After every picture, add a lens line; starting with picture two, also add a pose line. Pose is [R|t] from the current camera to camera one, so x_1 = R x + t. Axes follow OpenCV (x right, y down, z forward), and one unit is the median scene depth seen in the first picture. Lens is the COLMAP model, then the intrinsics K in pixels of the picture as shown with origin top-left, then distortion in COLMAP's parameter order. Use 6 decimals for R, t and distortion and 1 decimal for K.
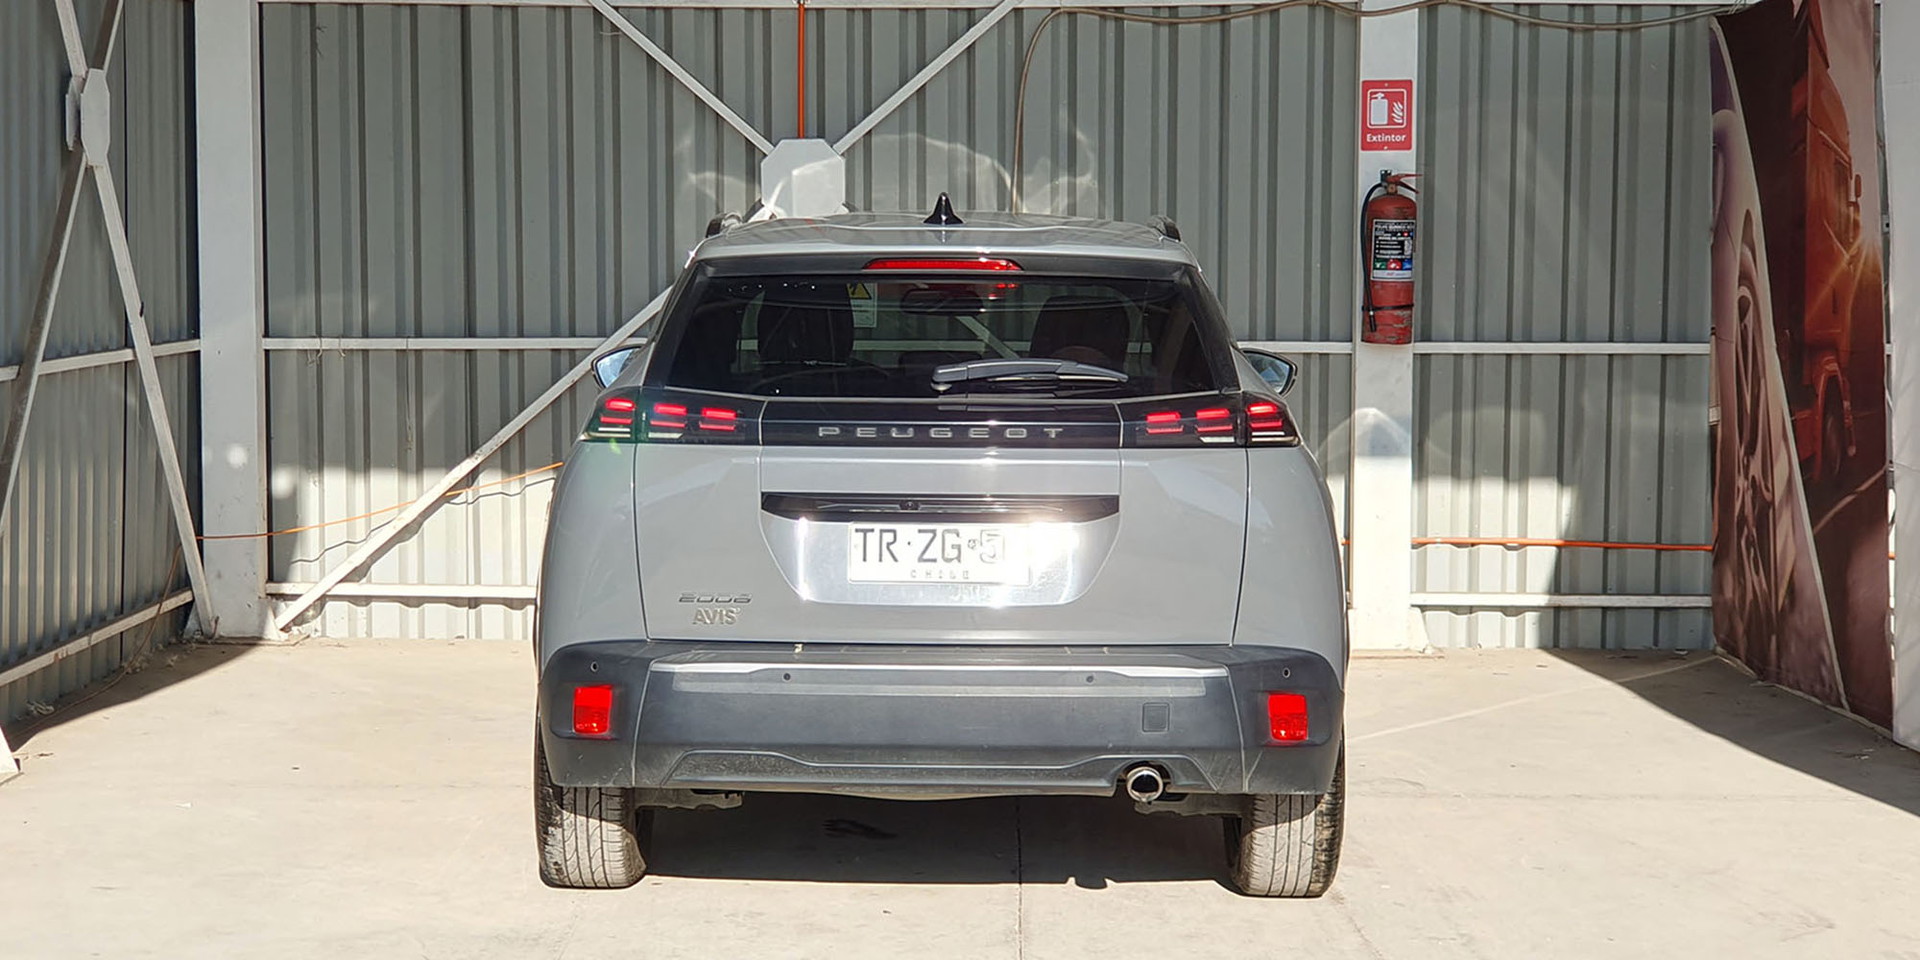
lens RADIAL K [[3373.3, 0, 957.7], [0, 3373.3, 484.6], [0, 0, 1]] dist [0.079400, 0.000000]
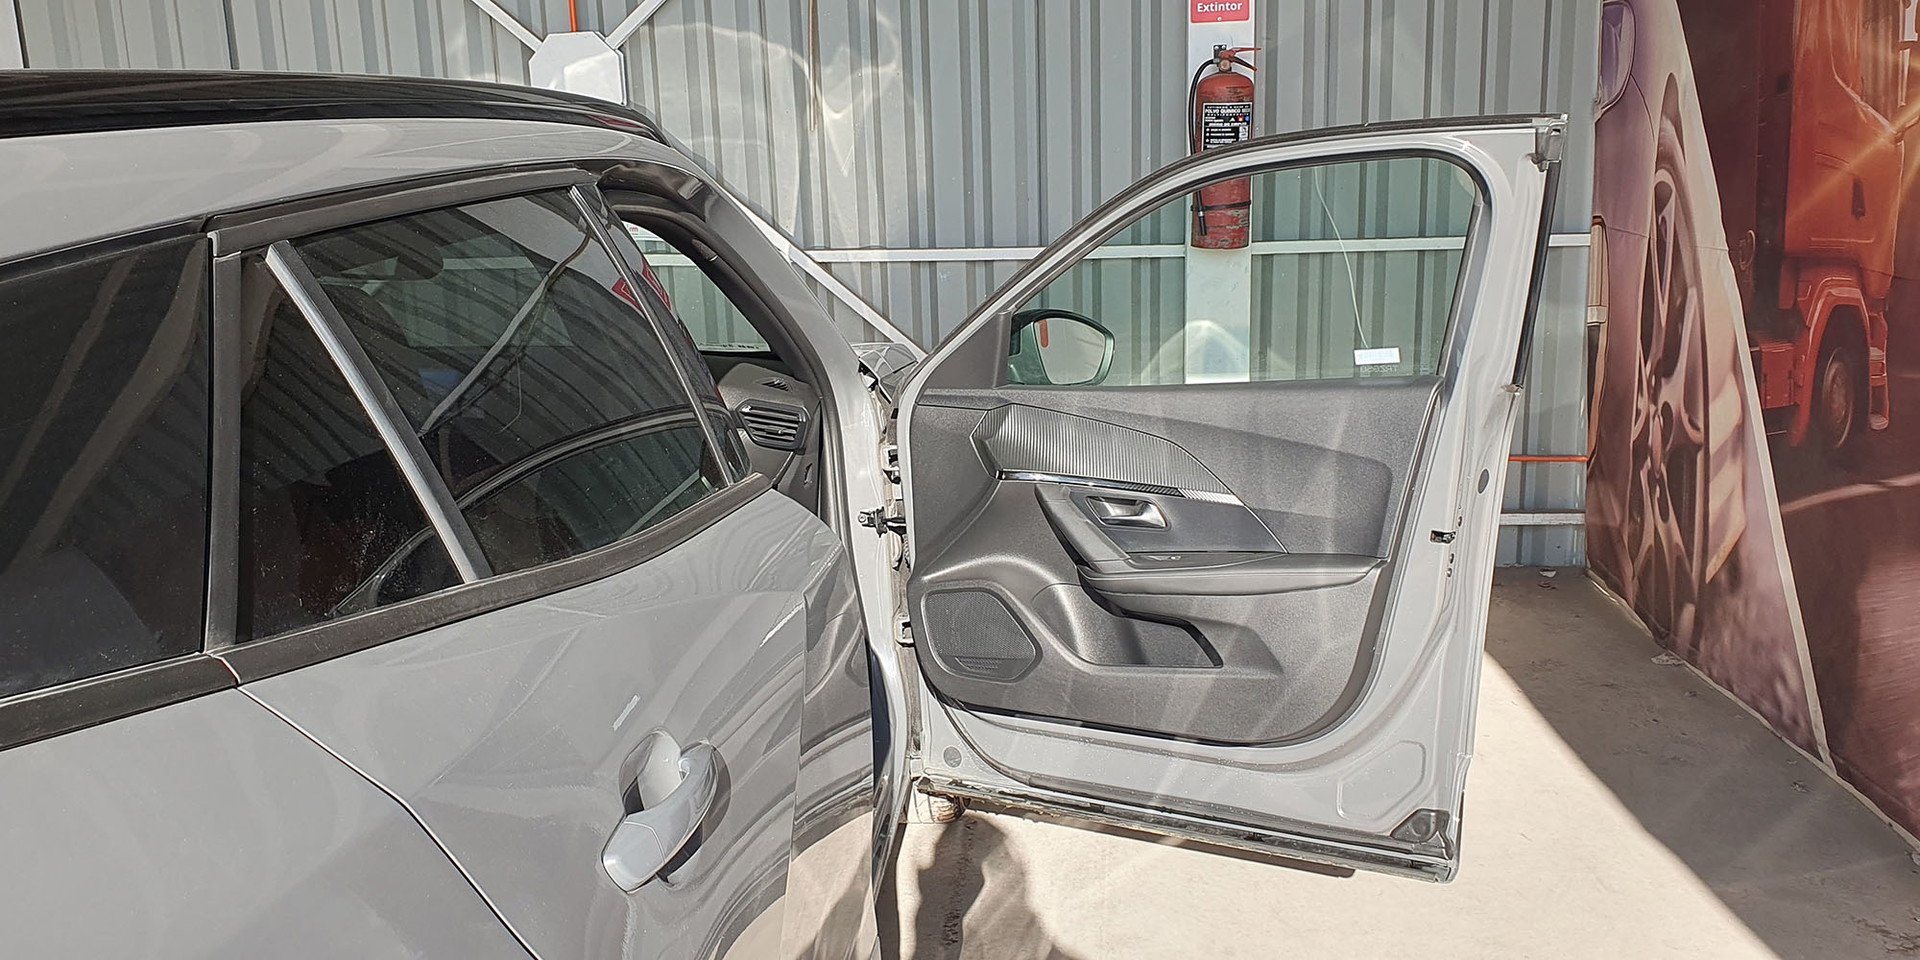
lens RADIAL K [[1590.9, 0, 952.9], [0, 1590.9, 472.9], [0, 0, 1]] dist [0.060477, -0.073129]
pose [[0.996646, -0.013139, -0.080778, 0.090359], [0.023914, 0.990706, 0.133903, -0.040951], [0.078268, -0.135386, 0.987697, 0.576931]]
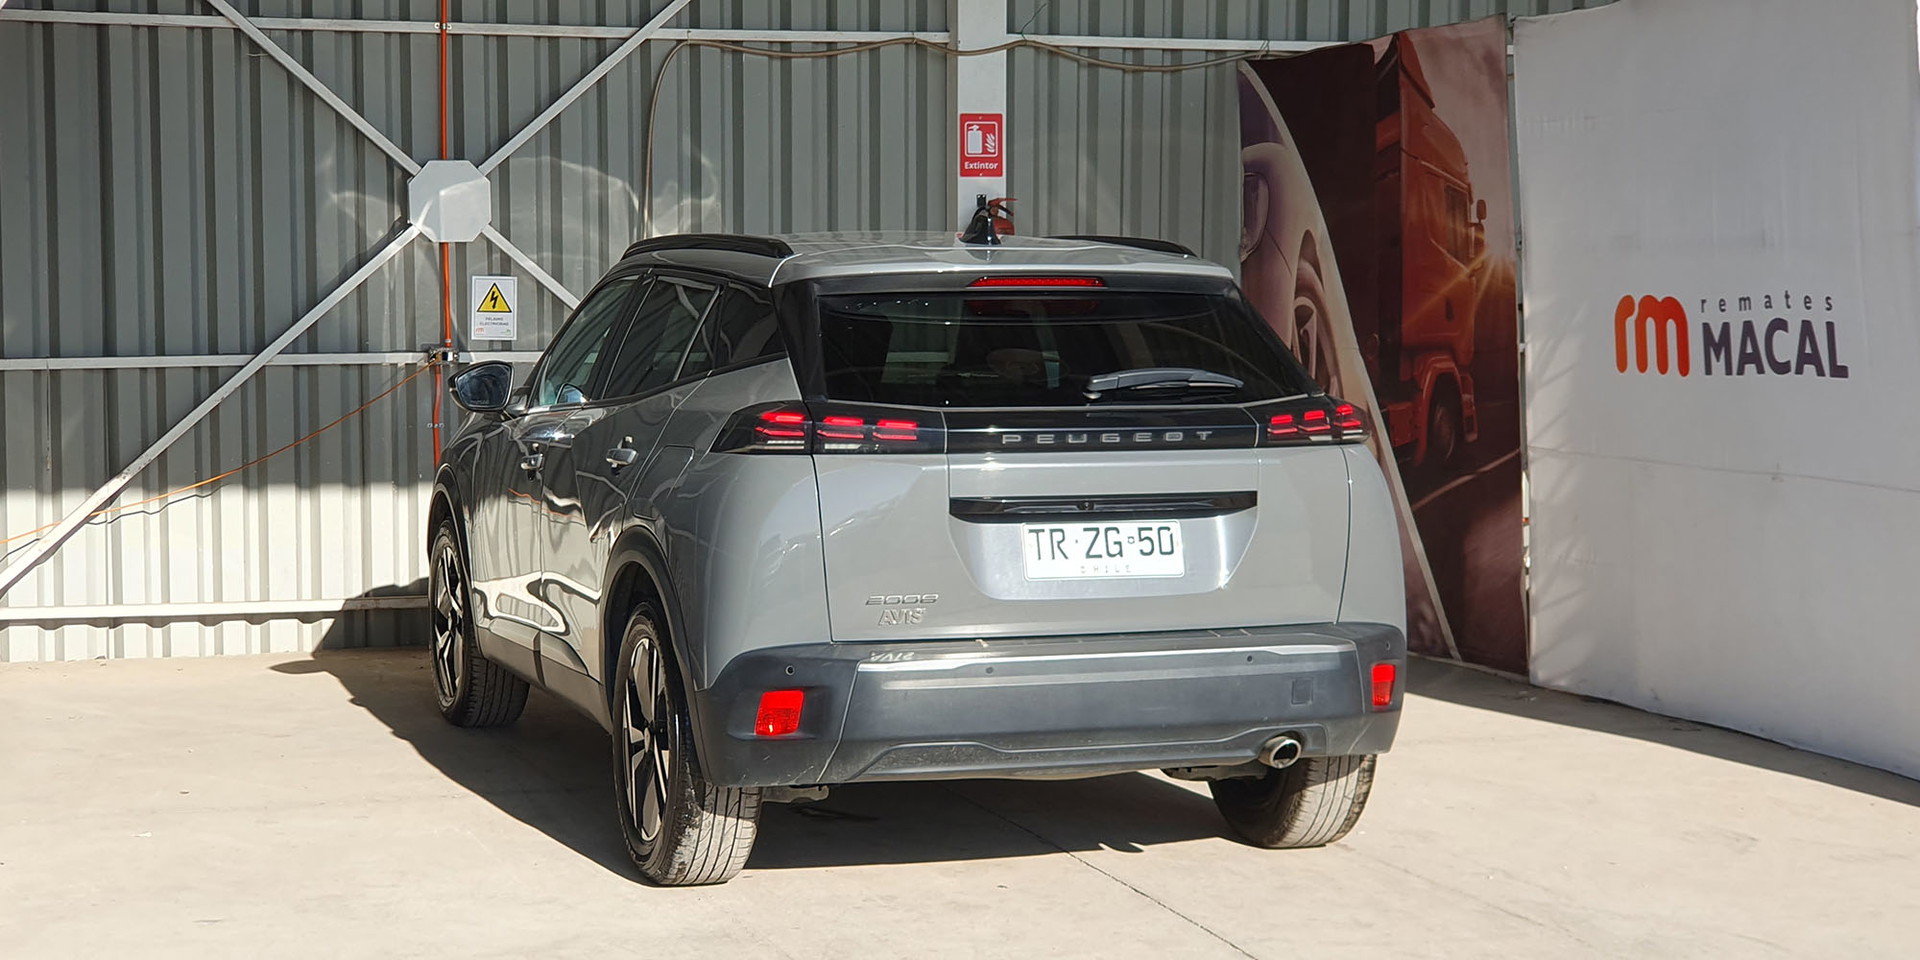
lens RADIAL K [[3075.8, 0, 978.2], [0, 3075.8, 478.4], [0, 0, 1]] dist [0.192122, 0.000000]
pose [[0.939552, -0.028466, 0.341220, -0.224378], [0.028495, 0.999582, 0.004929, -0.004951], [-0.341218, 0.005092, 0.939970, 0.050993]]
